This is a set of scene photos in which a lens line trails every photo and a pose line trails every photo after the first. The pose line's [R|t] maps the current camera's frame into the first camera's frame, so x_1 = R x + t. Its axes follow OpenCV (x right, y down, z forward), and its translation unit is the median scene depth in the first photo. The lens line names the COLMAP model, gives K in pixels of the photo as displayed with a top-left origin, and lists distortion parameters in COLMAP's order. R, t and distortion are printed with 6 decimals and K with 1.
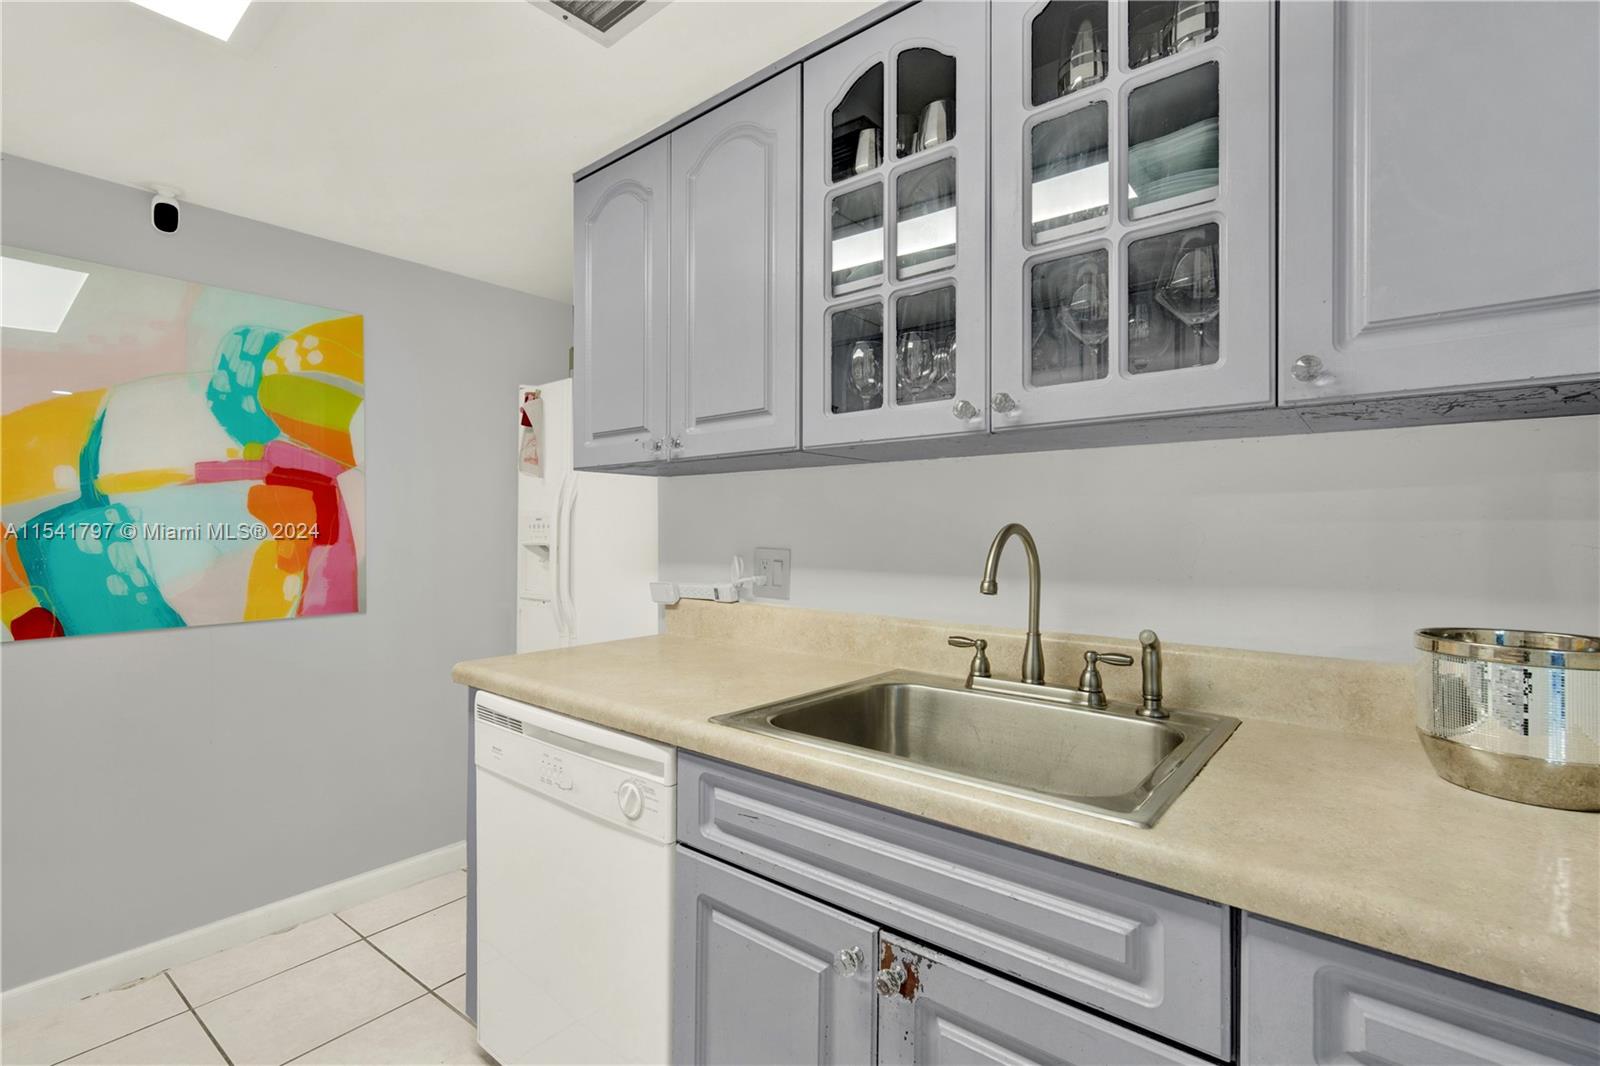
lens RADIAL K [[717.6, 0, 799.0], [0, 717.6, 528.6], [0, 0, 1]] dist [-0.012679, 0.000029]
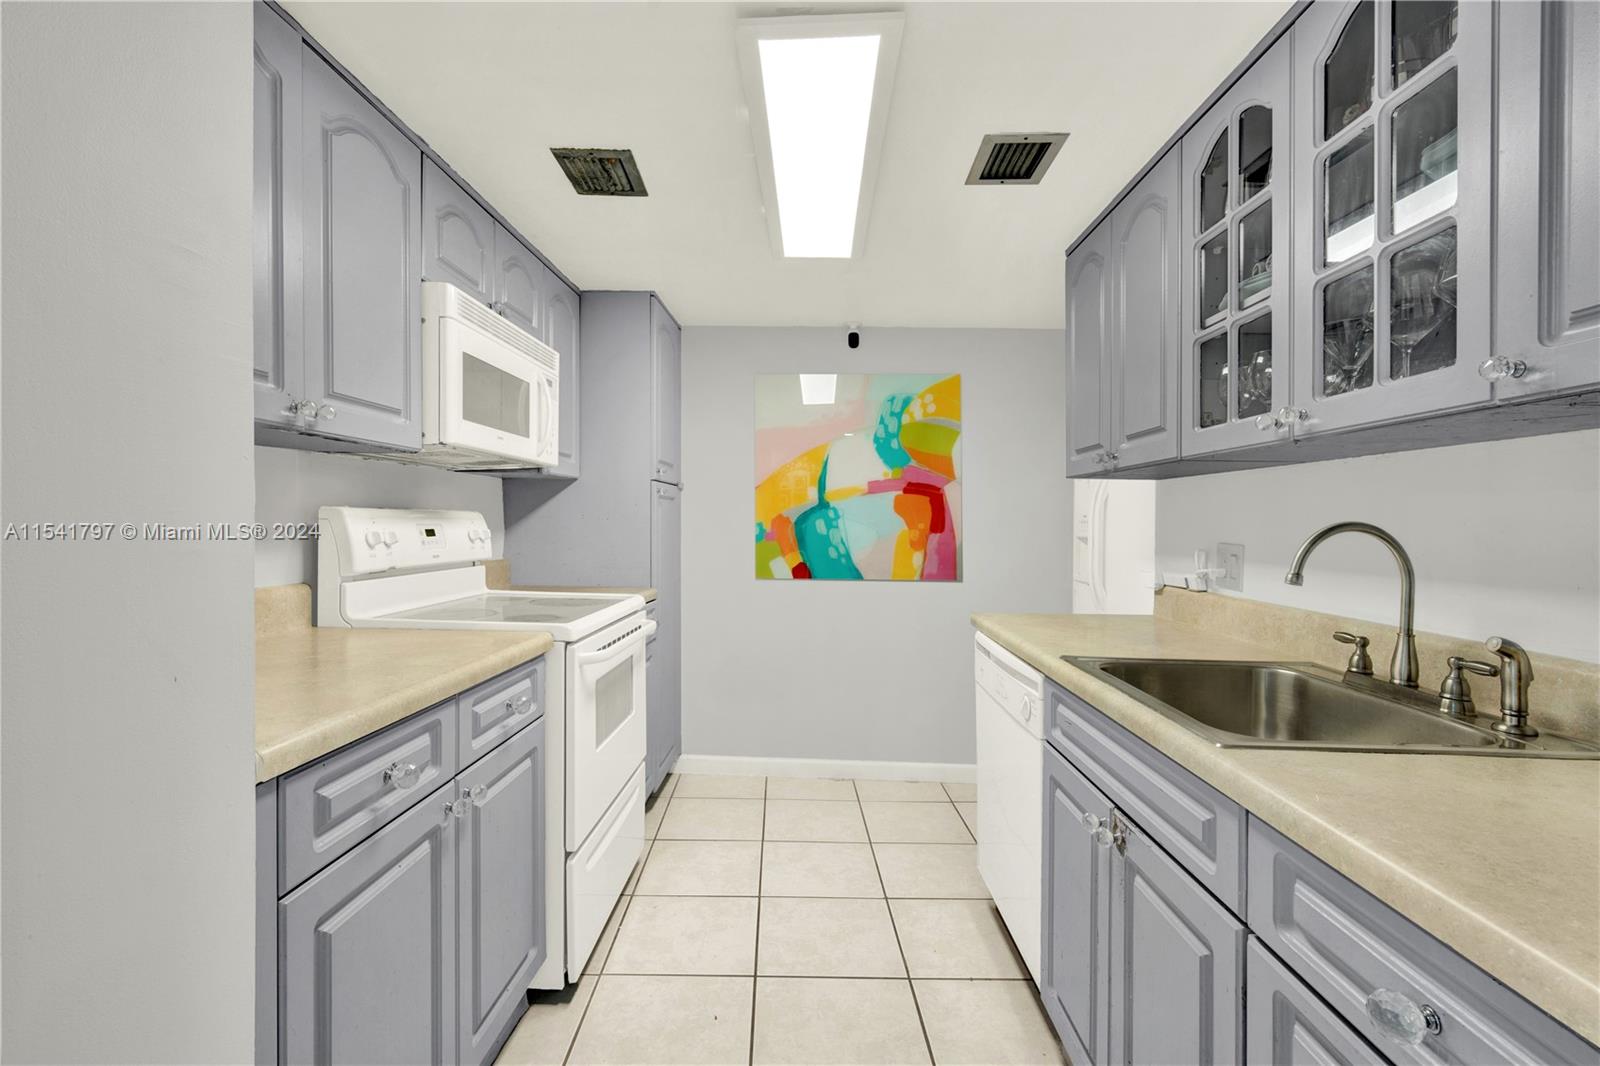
lens RADIAL K [[716.6, 0, 787.8], [0, 716.6, 522.4], [0, 0, 1]] dist [0.000839, -0.000339]
pose [[0.605586, 0.009018, -0.795729, 0.433925], [-0.010989, 0.999935, 0.002969, -0.000098], [0.795704, 0.006947, 0.605646, -0.194903]]
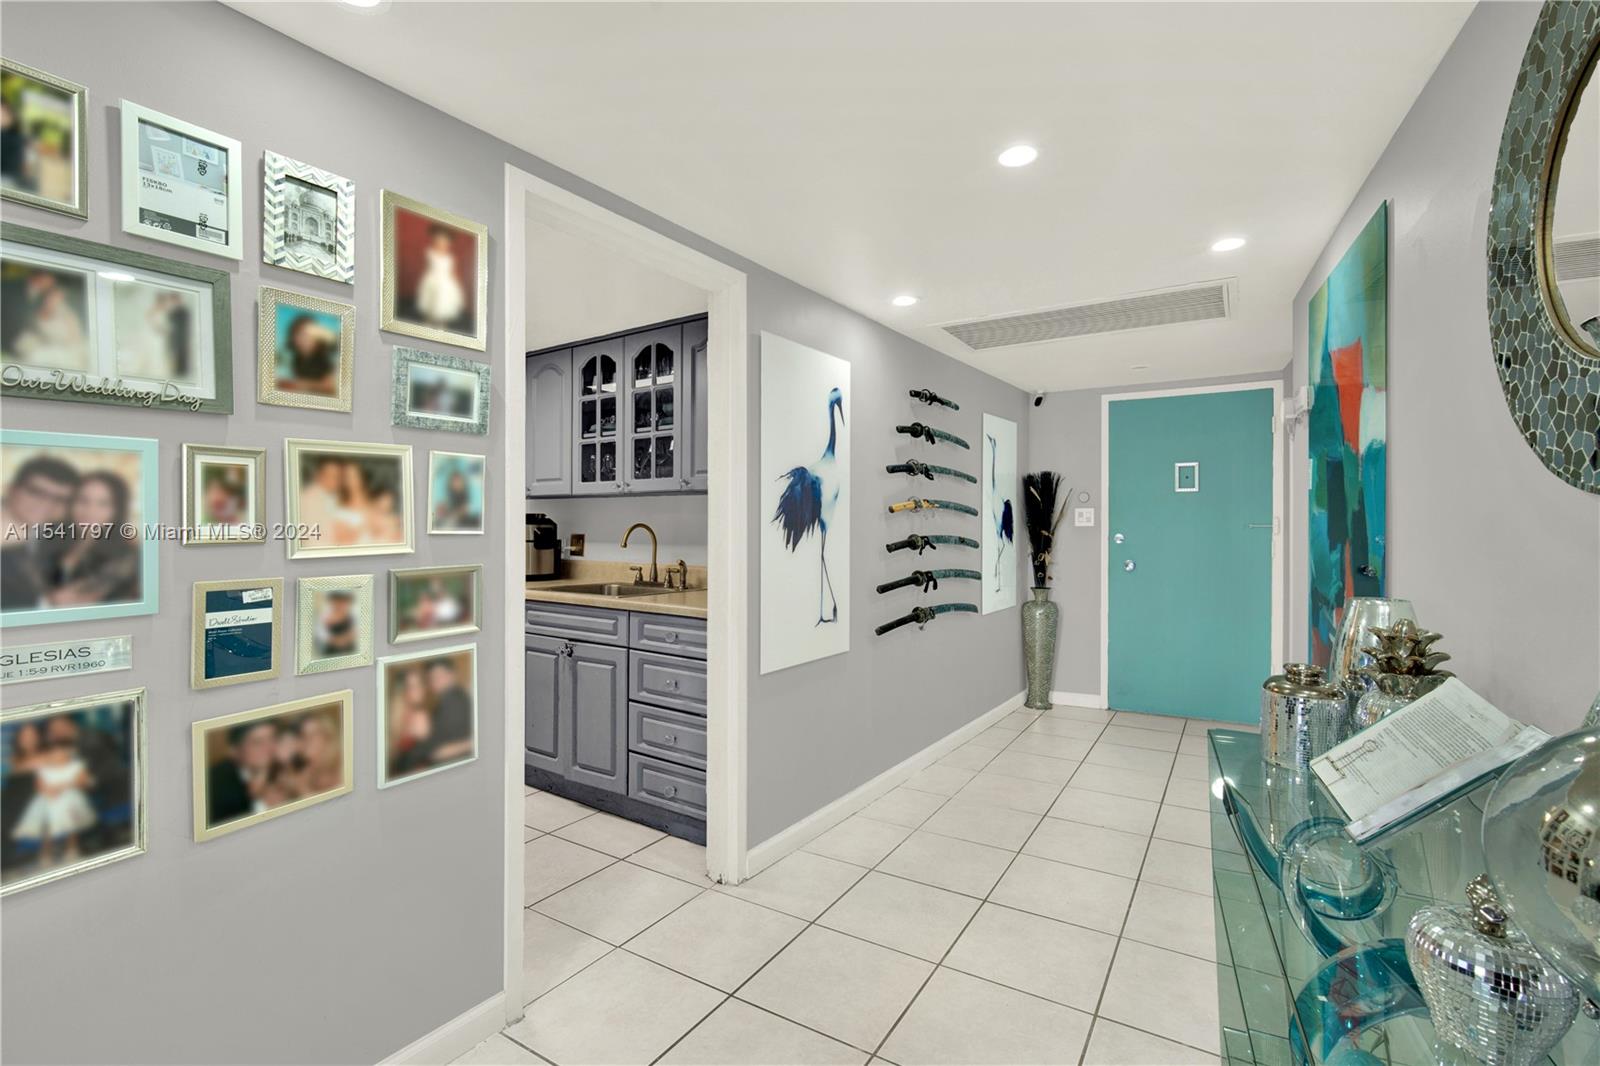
lens RADIAL K [[717.6, 0, 799.0], [0, 717.6, 528.6], [0, 0, 1]] dist [-0.012679, 0.000029]
pose [[0.996875, 0.009485, 0.078418, 0.486585], [-0.009510, 0.999955, -0.000052, 0.004362], [-0.078415, -0.000694, 0.996921, -1.308068]]
